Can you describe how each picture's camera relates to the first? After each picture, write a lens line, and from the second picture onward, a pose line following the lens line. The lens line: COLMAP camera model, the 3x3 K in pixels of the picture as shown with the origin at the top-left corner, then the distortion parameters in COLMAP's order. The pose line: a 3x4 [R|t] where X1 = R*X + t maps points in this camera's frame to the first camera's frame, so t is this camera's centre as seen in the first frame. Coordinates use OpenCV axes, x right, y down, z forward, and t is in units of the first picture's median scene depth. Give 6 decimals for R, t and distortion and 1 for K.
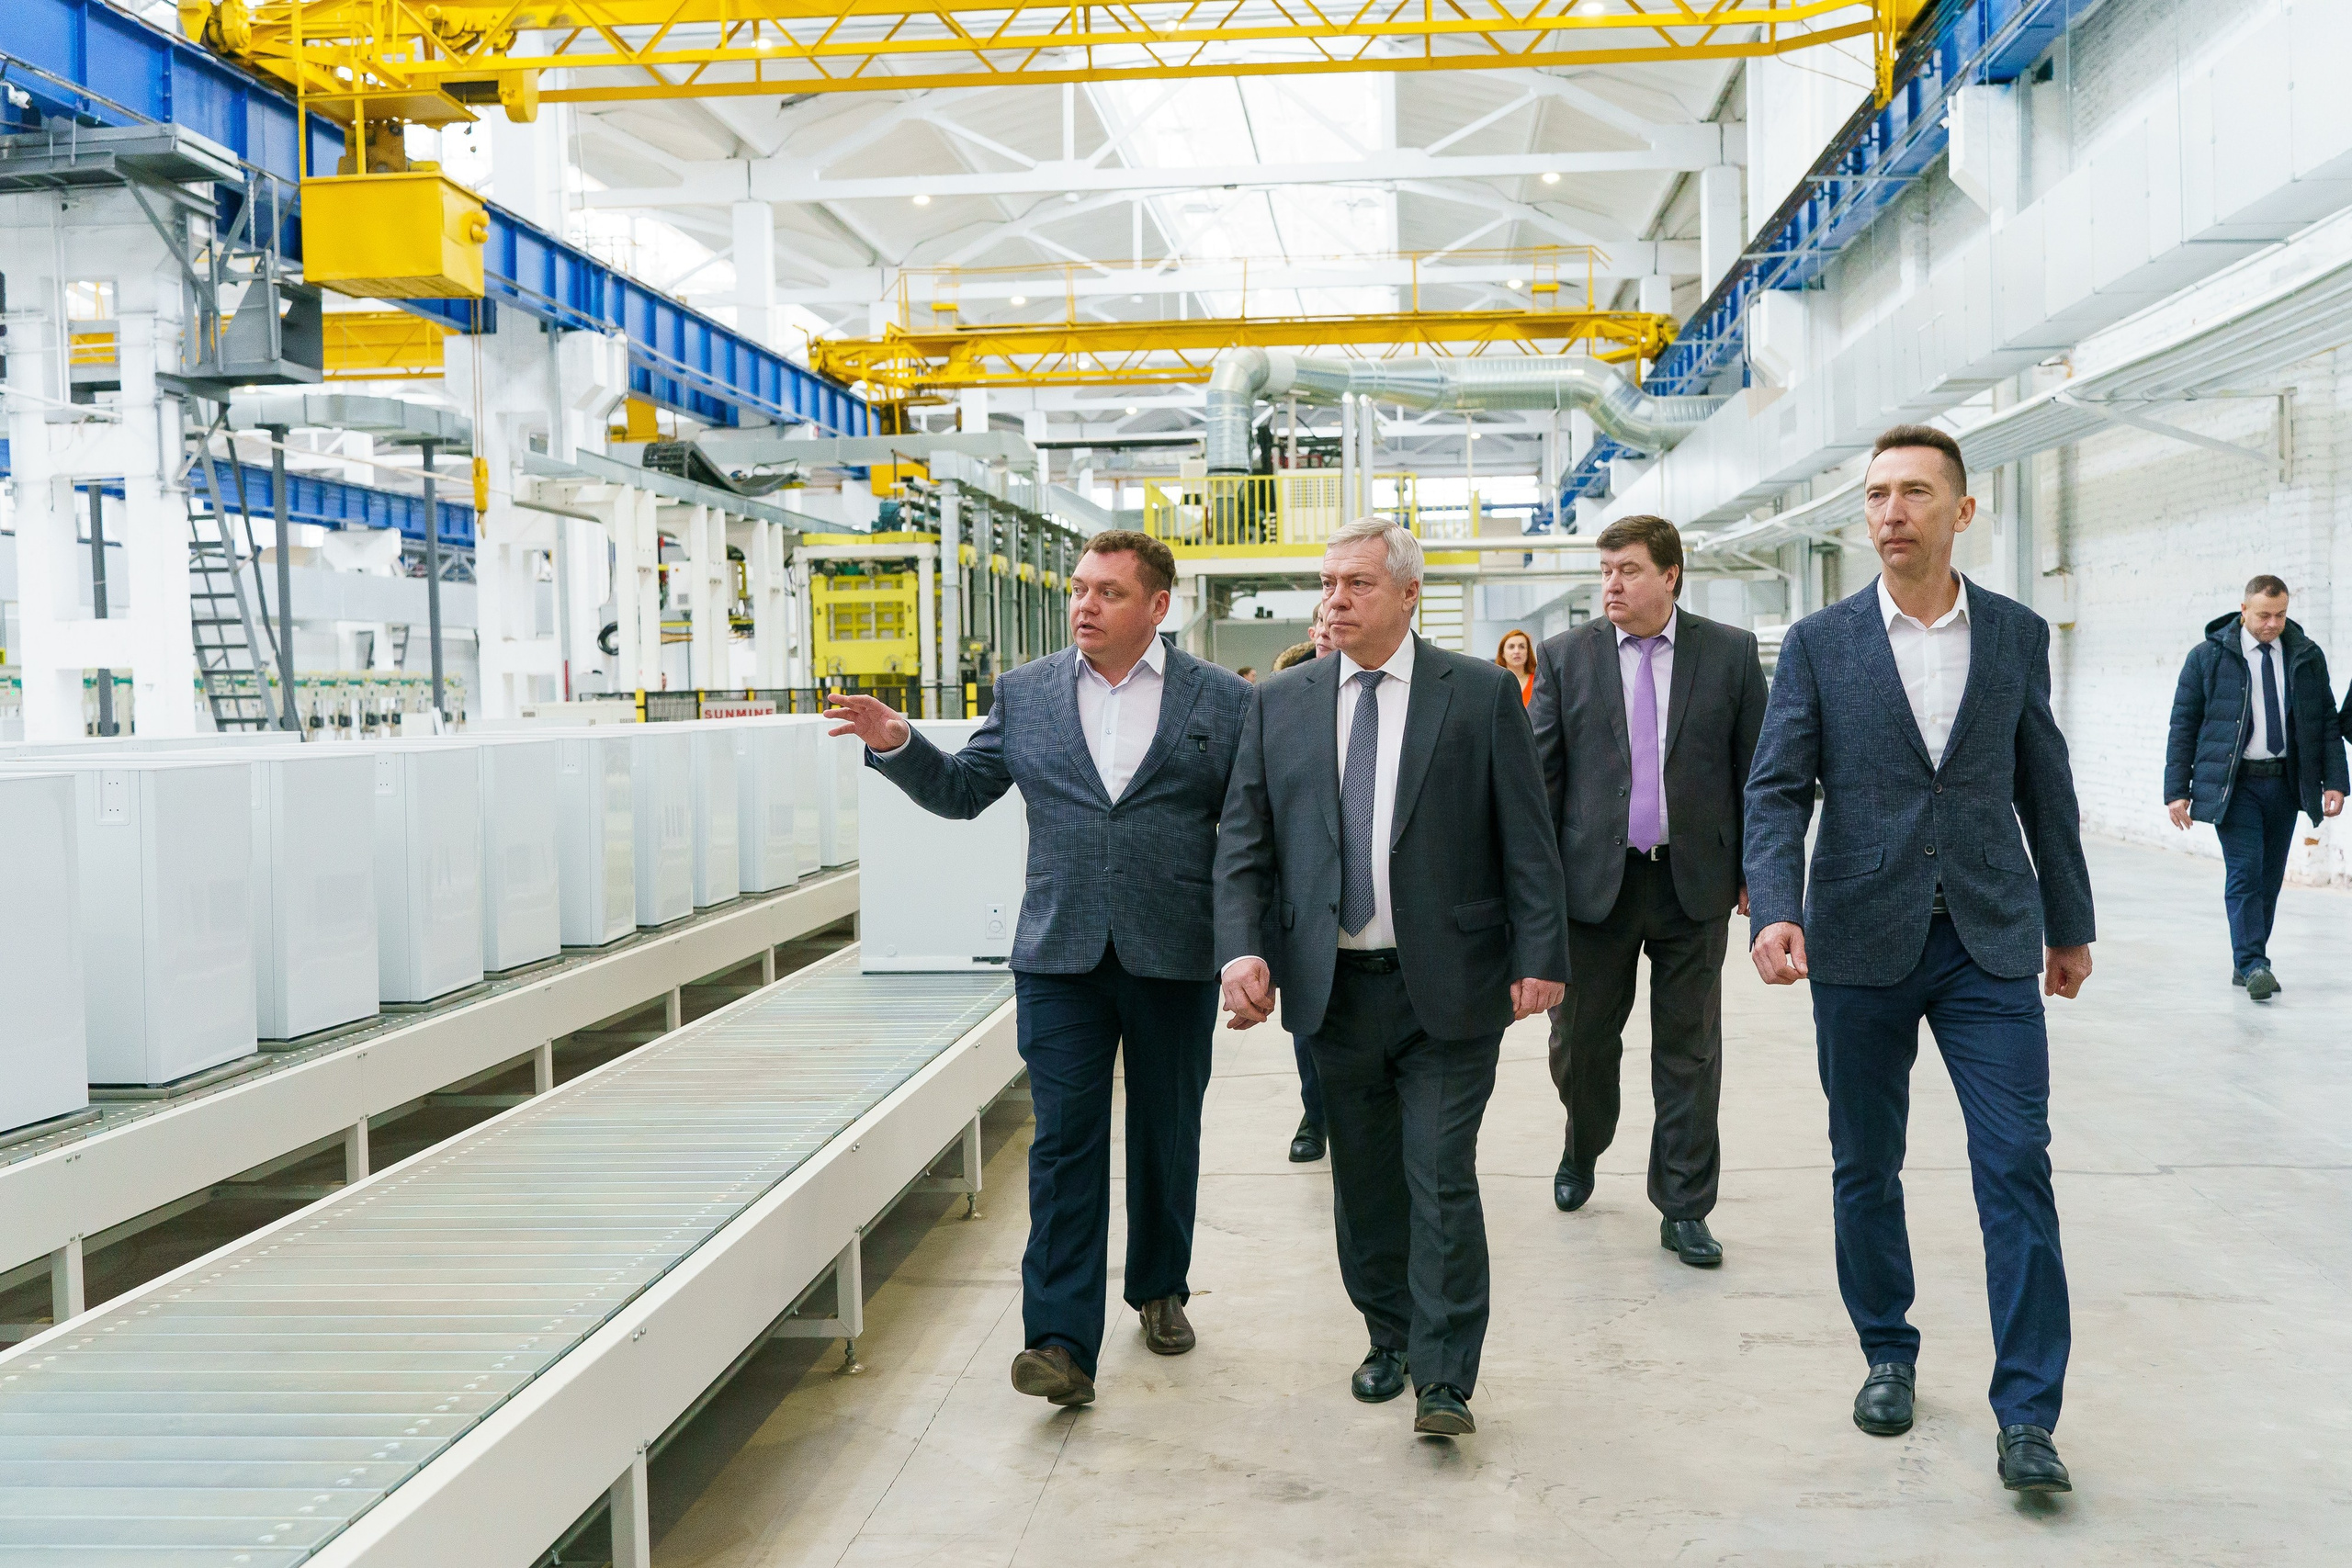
lens RADIAL K [[2485.4, 0, 1176.0], [0, 2485.4, 784.0], [0, 0, 1]] dist [-0.015828, -0.008818]
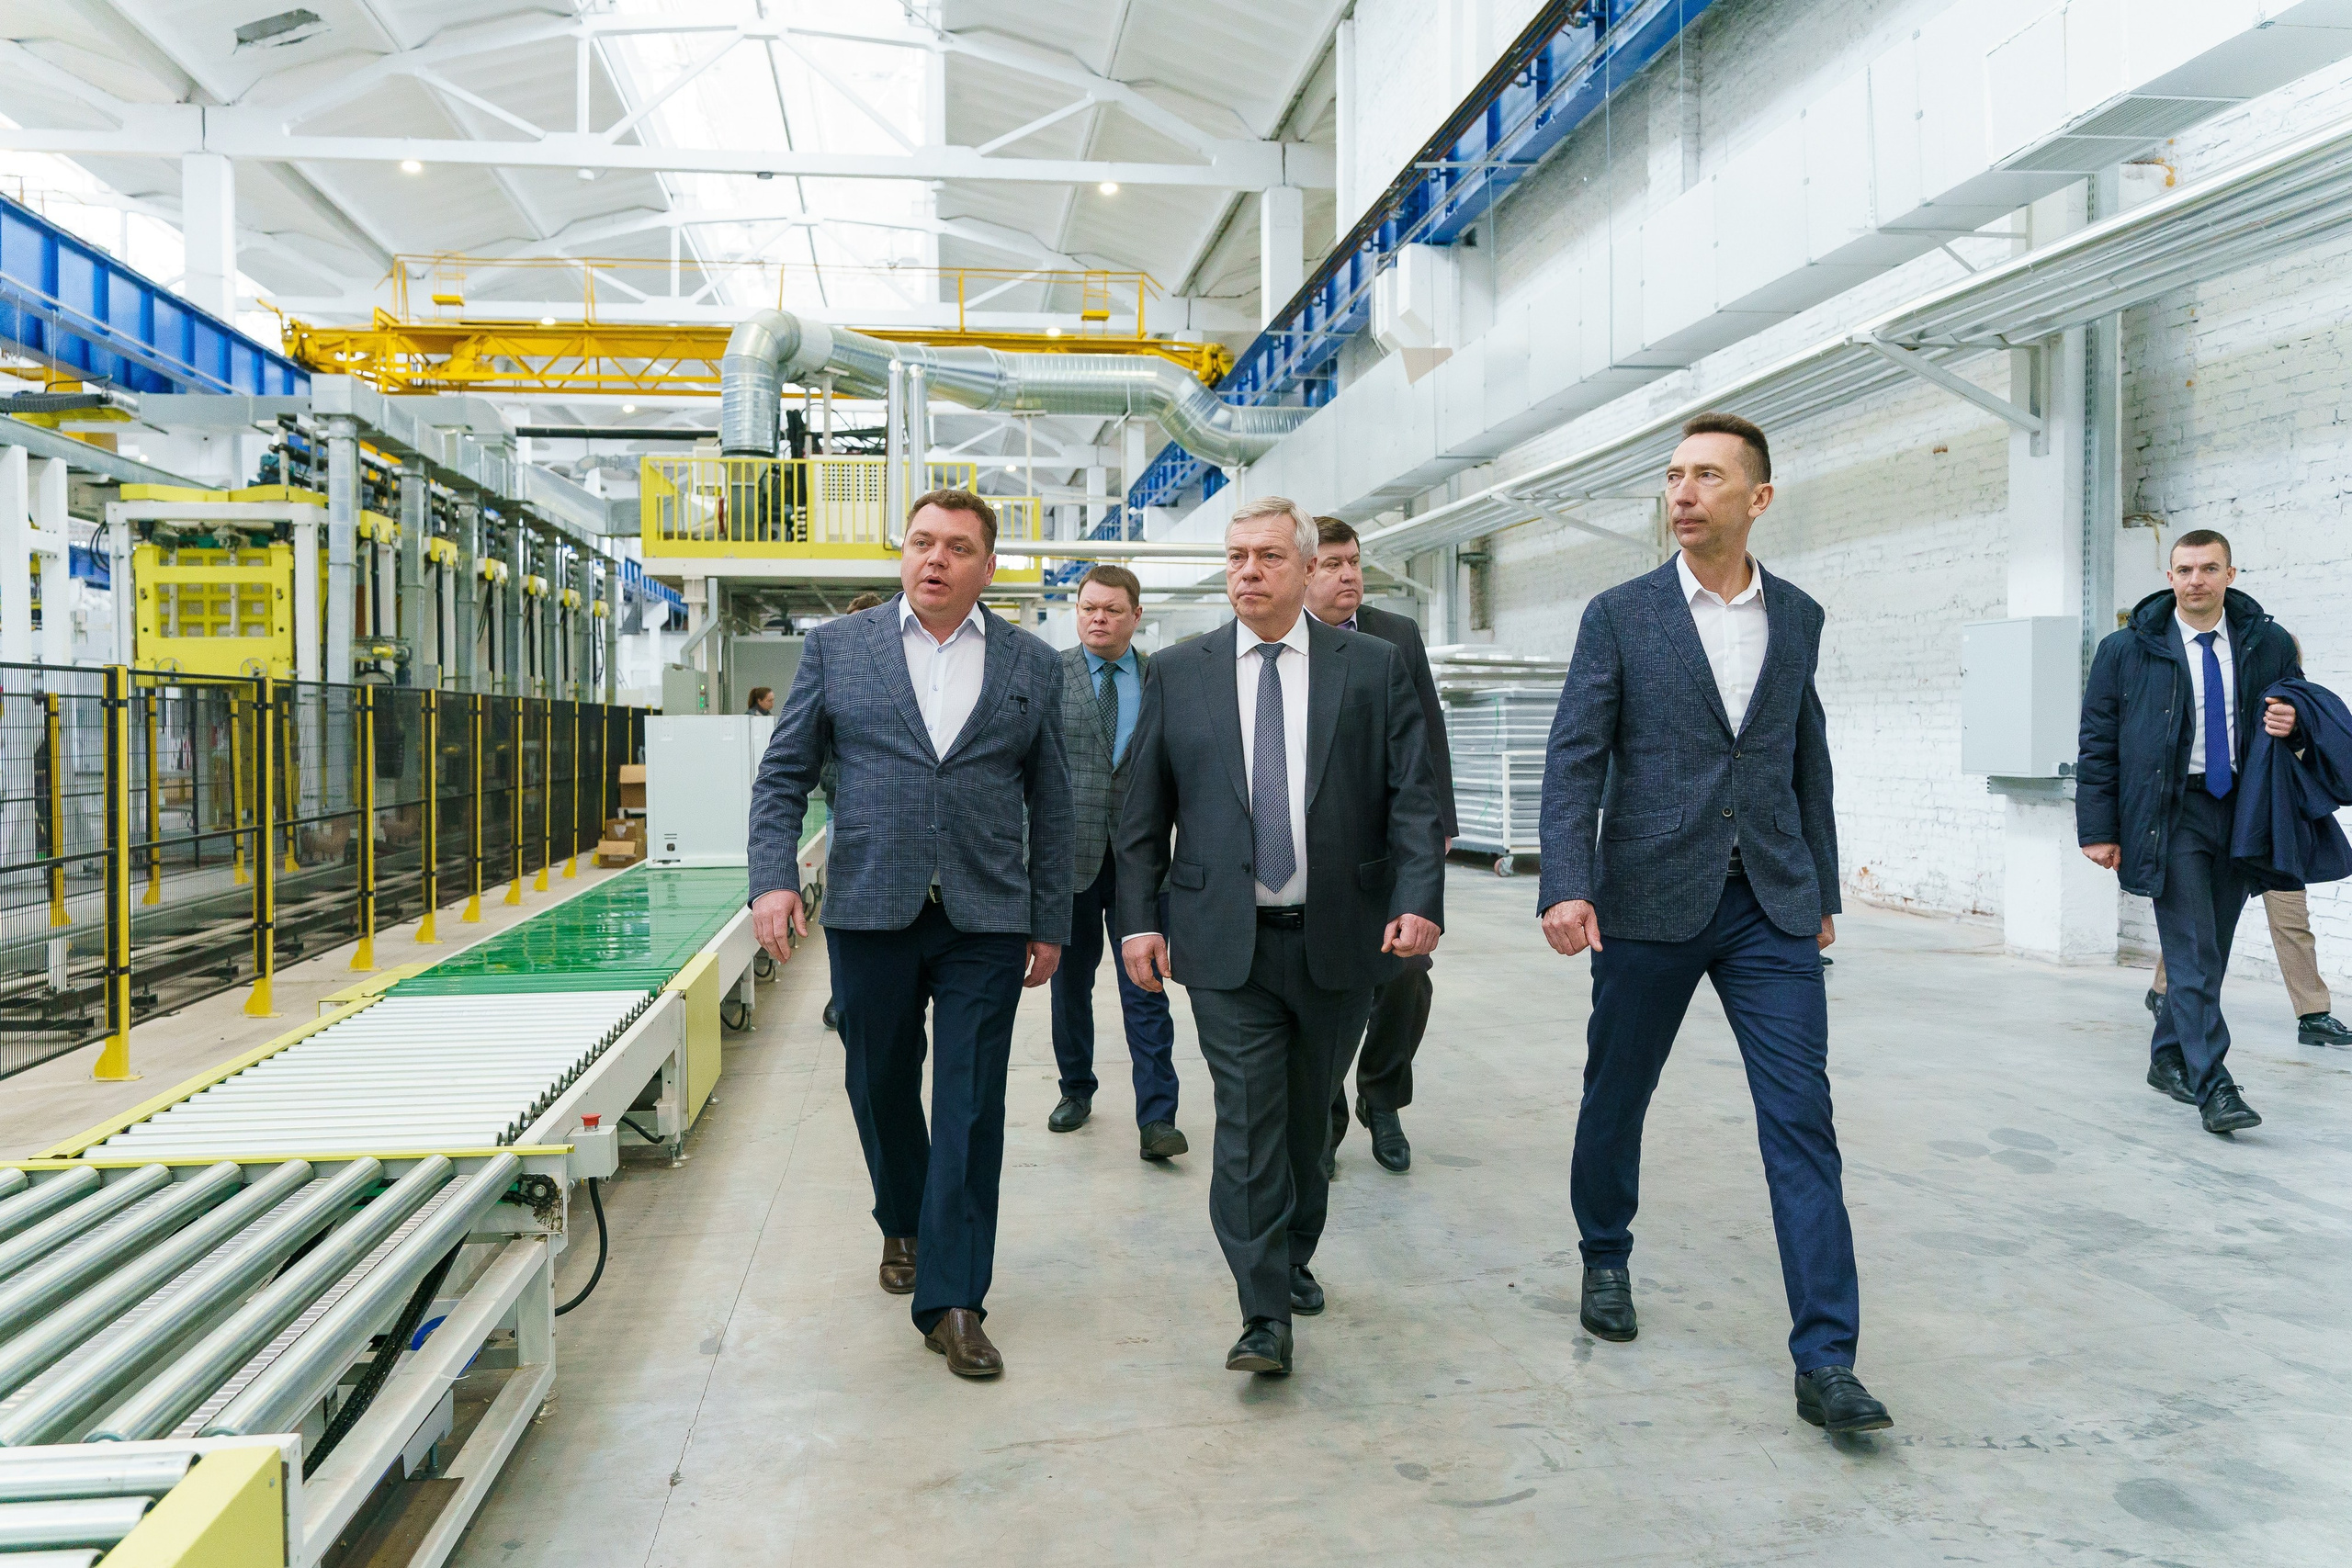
lens RADIAL K [[2064.0, 0, 1176.0], [0, 2064.0, 784.0], [0, 0, 1]] dist [-0.011623, -0.008166]
pose [[0.977616, 0.010425, 0.210137, 0.017018], [-0.007722, 0.999877, -0.013676, -0.007871], [-0.210254, 0.011747, 0.977576, 0.297993]]
